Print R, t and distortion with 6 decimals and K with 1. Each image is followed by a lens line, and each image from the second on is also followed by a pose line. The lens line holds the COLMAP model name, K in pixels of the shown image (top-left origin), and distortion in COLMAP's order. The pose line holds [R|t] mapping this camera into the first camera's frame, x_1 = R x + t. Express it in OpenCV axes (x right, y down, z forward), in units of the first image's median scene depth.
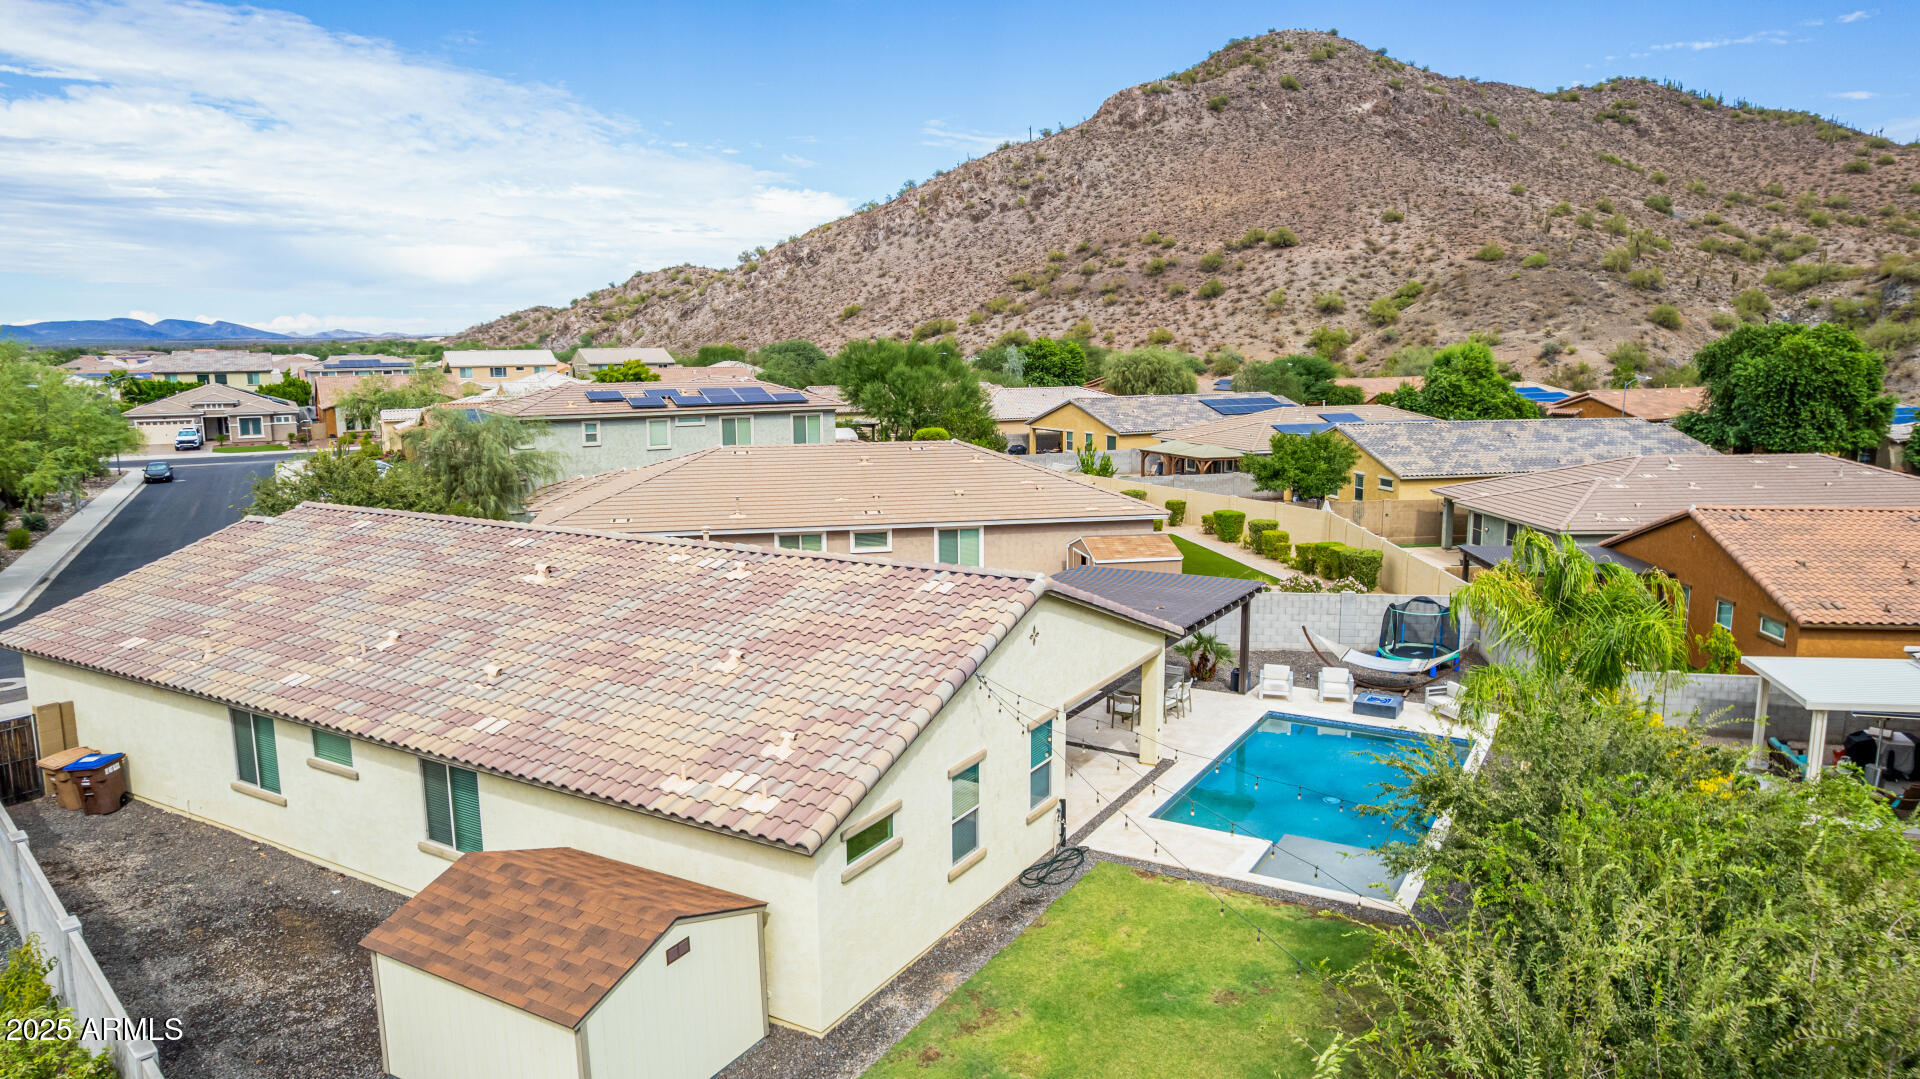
lens RADIAL K [[1227.2, 0, 964.6], [0, 1227.2, 547.5], [0, 0, 1]] dist [-0.073885, 0.065531]
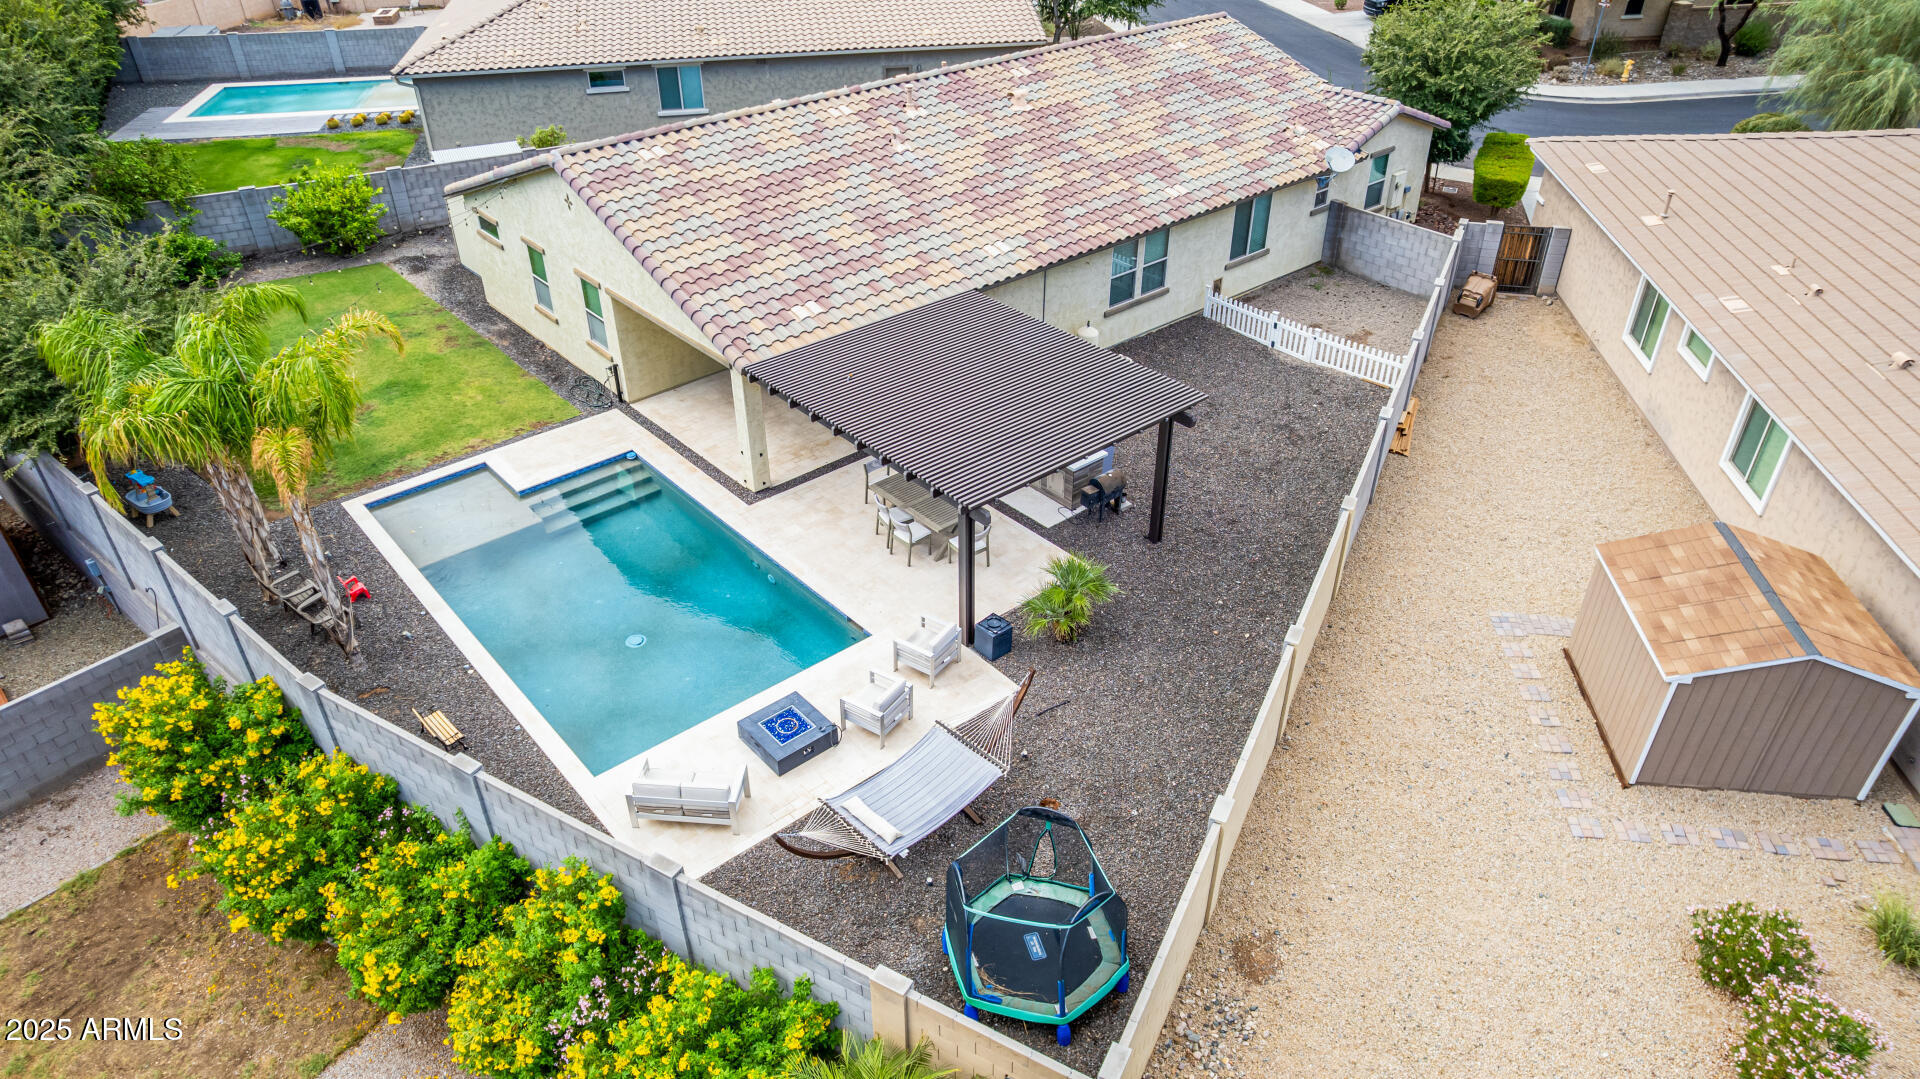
lens RADIAL K [[1227.2, 0, 964.6], [0, 1227.2, 547.5], [0, 0, 1]] dist [-0.073885, 0.065531]
pose [[-0.313011, 0.541725, -0.780101, 0.169828], [-0.154278, 0.781465, 0.604575, -0.072024], [0.937135, 0.309591, -0.161031, 0.267094]]
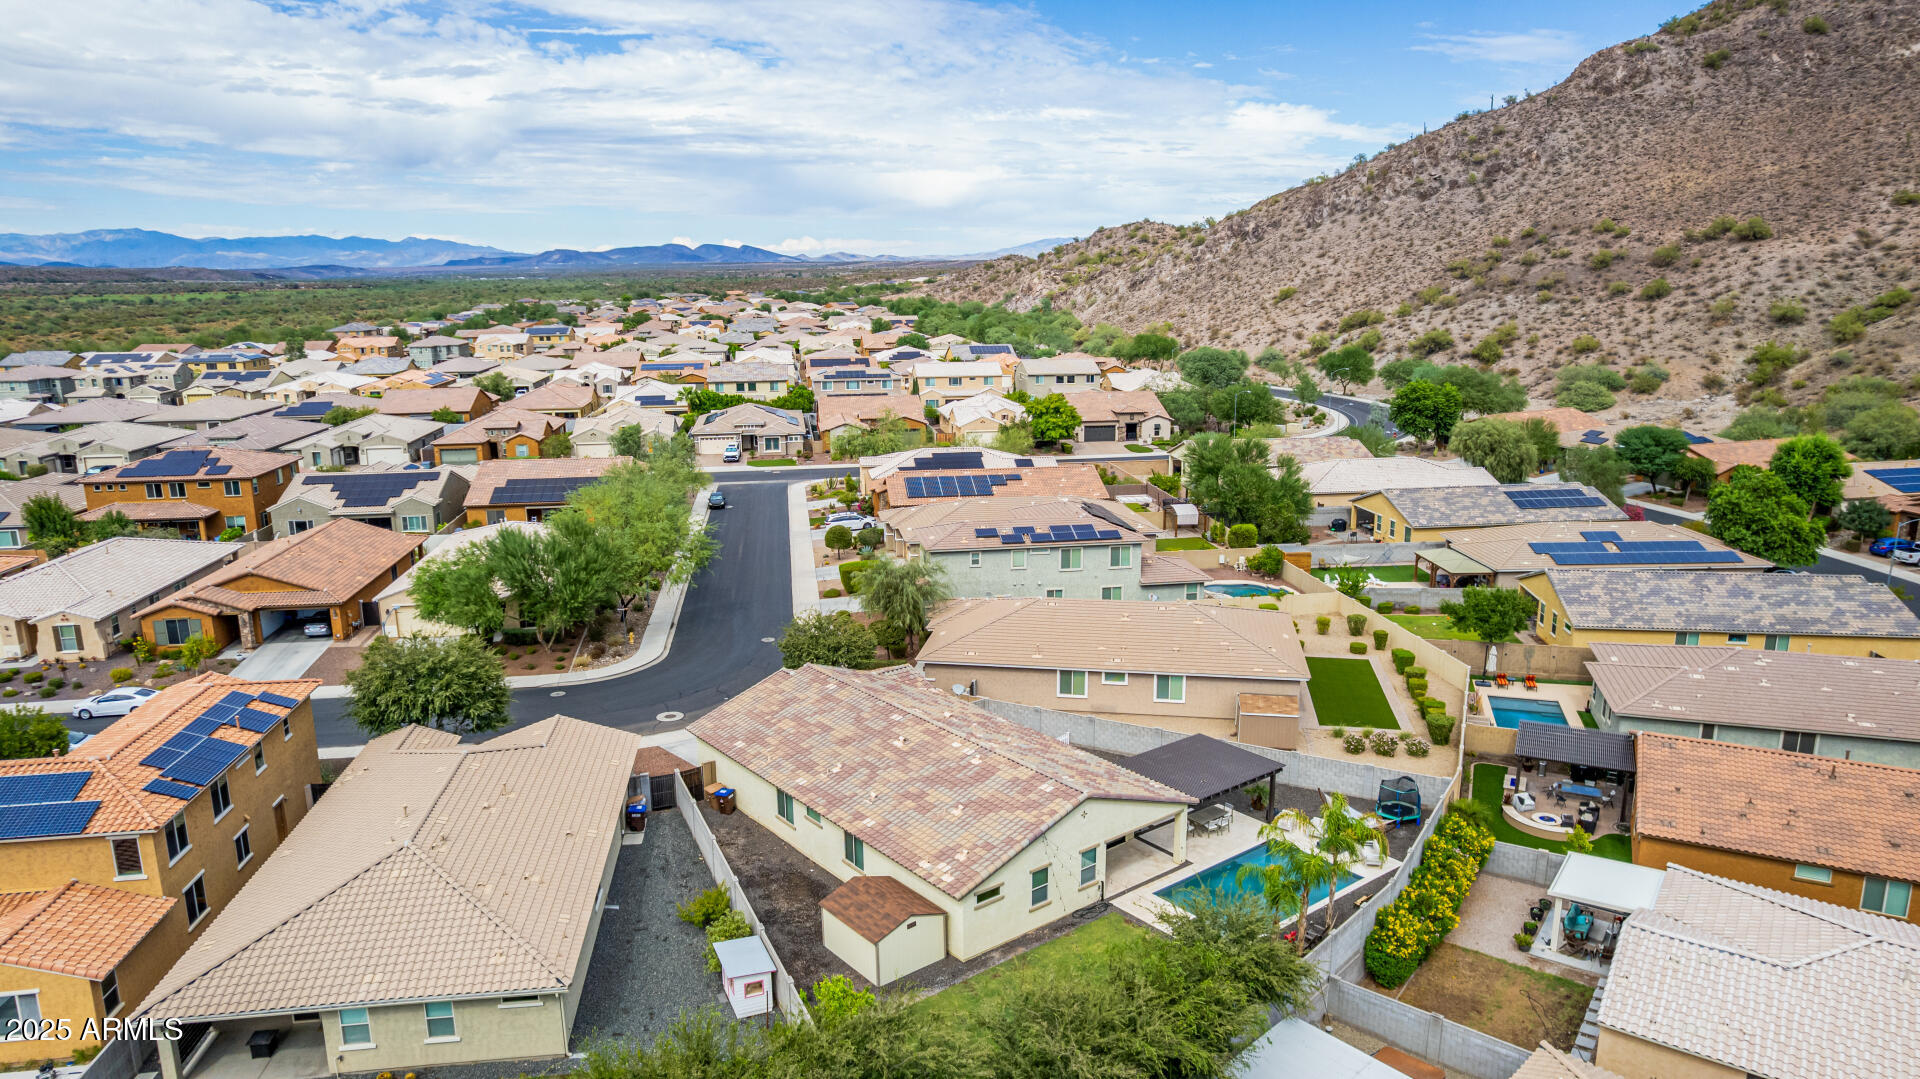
lens RADIAL K [[1227.2, 0, 964.6], [0, 1227.2, 547.5], [0, 0, 1]] dist [-0.073885, 0.065531]
pose [[0.930999, 0.080601, -0.356012, 0.101861], [-0.058539, 0.995661, 0.072333, -0.095113], [0.360298, -0.046501, 0.931678, -0.199099]]
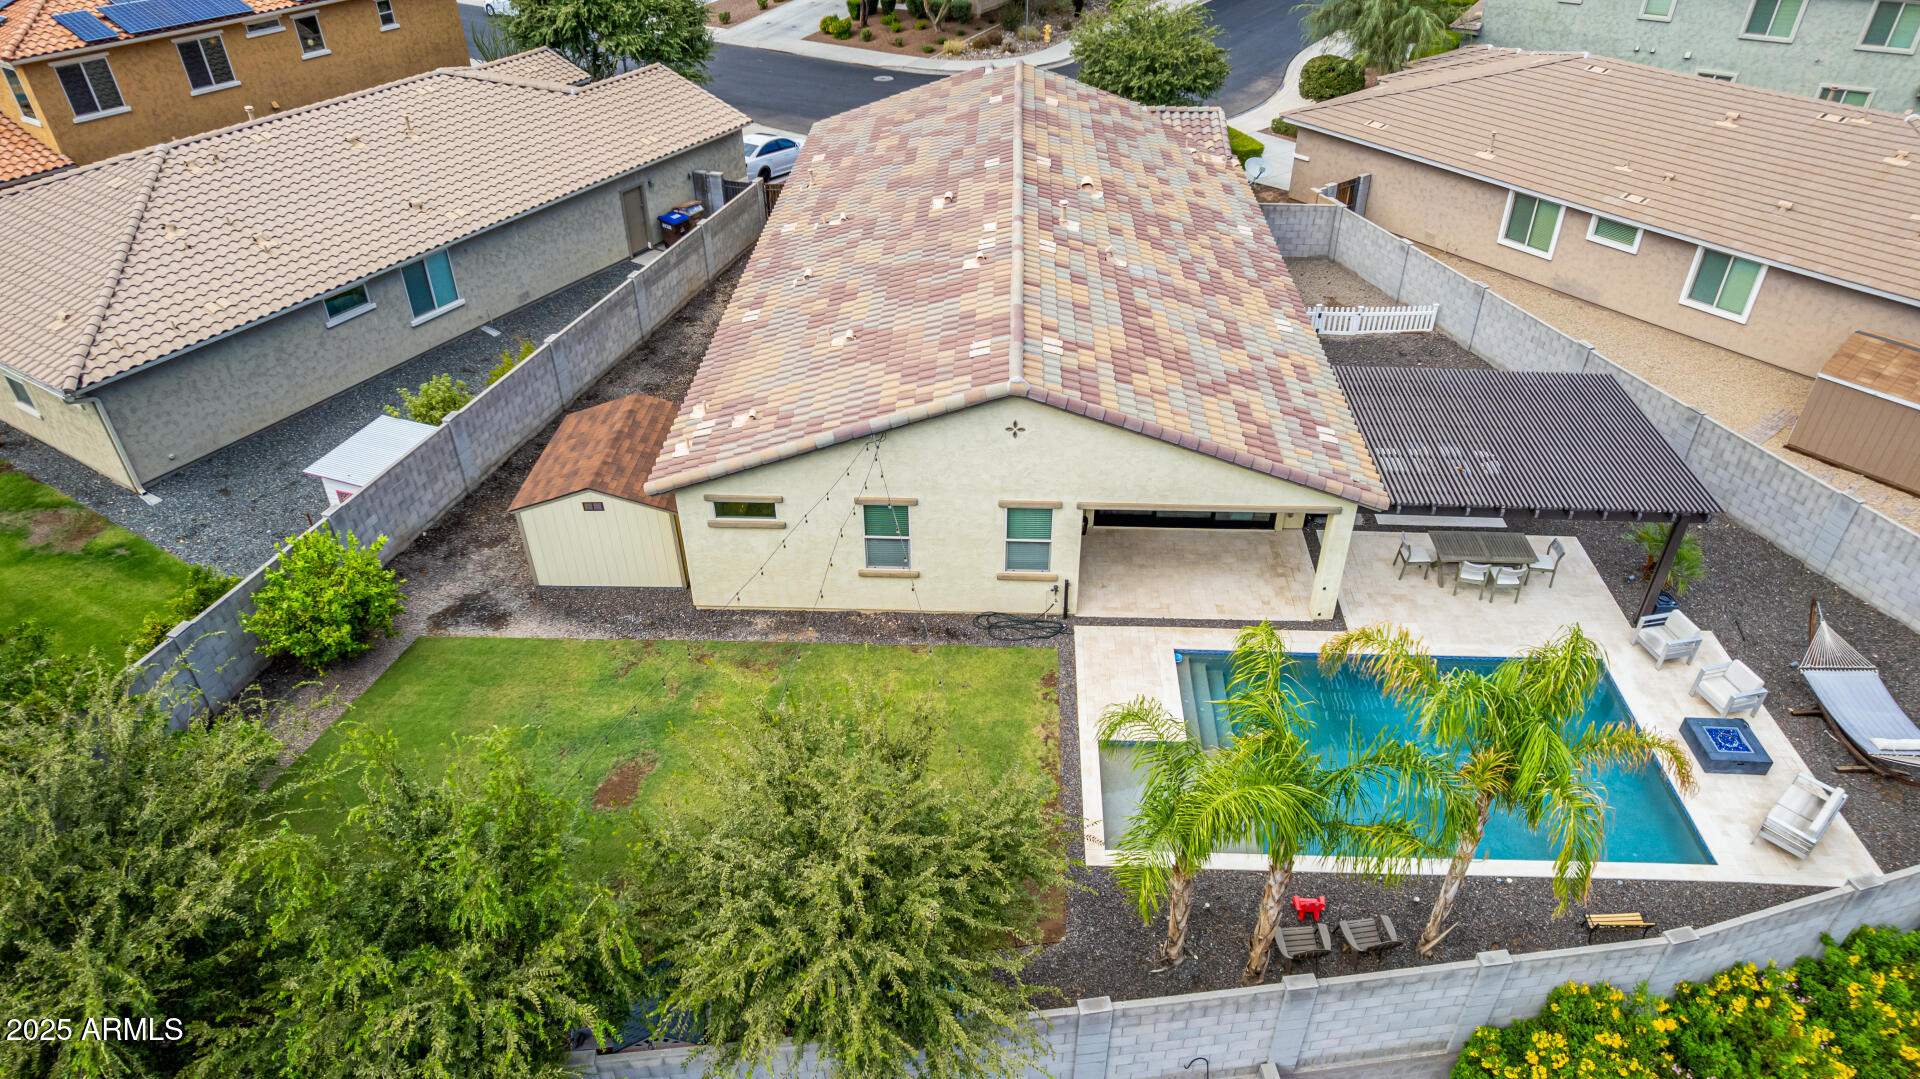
lens RADIAL K [[1227.2, 0, 964.6], [0, 1227.2, 547.5], [0, 0, 1]] dist [-0.073885, 0.065531]
pose [[0.467485, 0.519856, -0.714987, 0.132435], [-0.145270, 0.842990, 0.517943, -0.059704], [0.871983, -0.138265, 0.469605, 0.074182]]
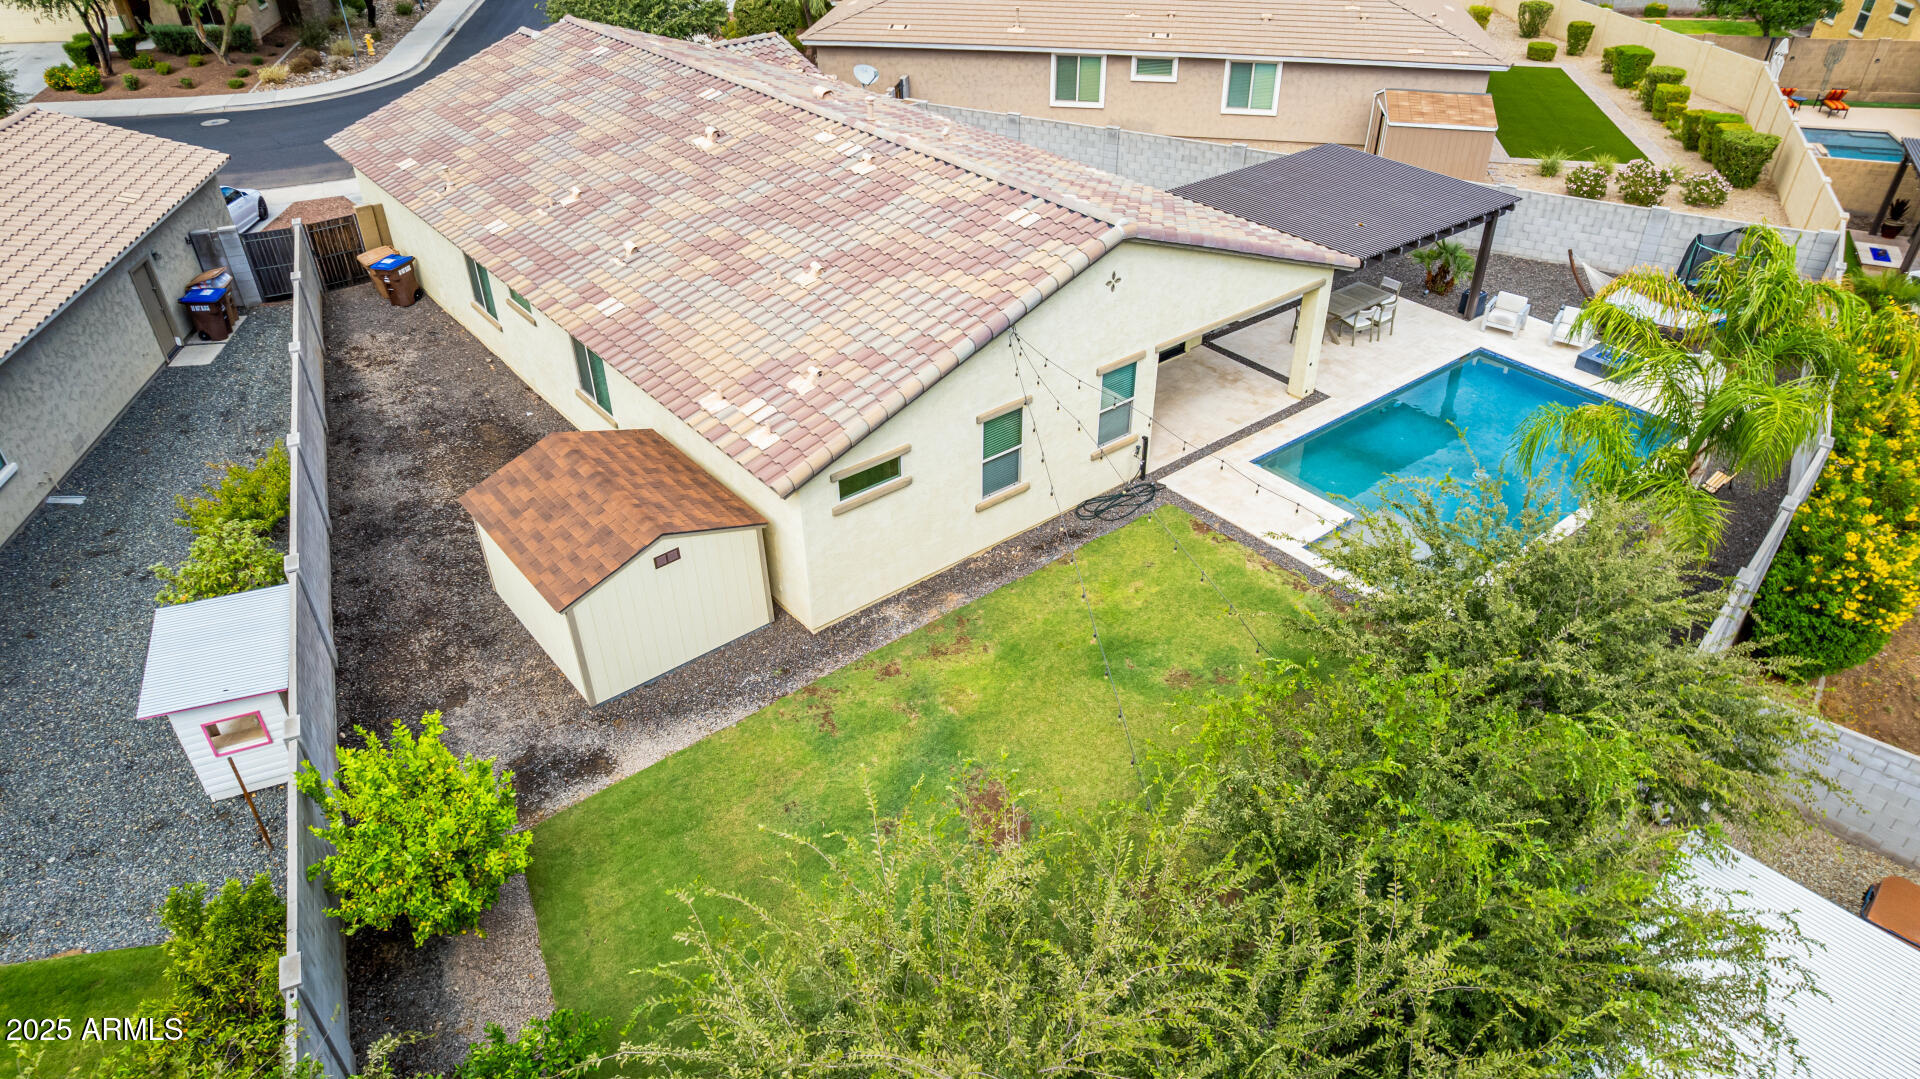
lens RADIAL K [[1227.2, 0, 964.6], [0, 1227.2, 547.5], [0, 0, 1]] dist [-0.073885, 0.065531]
pose [[0.934475, 0.203694, -0.292001, 0.043333], [-0.058246, 0.896580, 0.439035, -0.024900], [0.351232, -0.393260, 0.849696, 0.009619]]
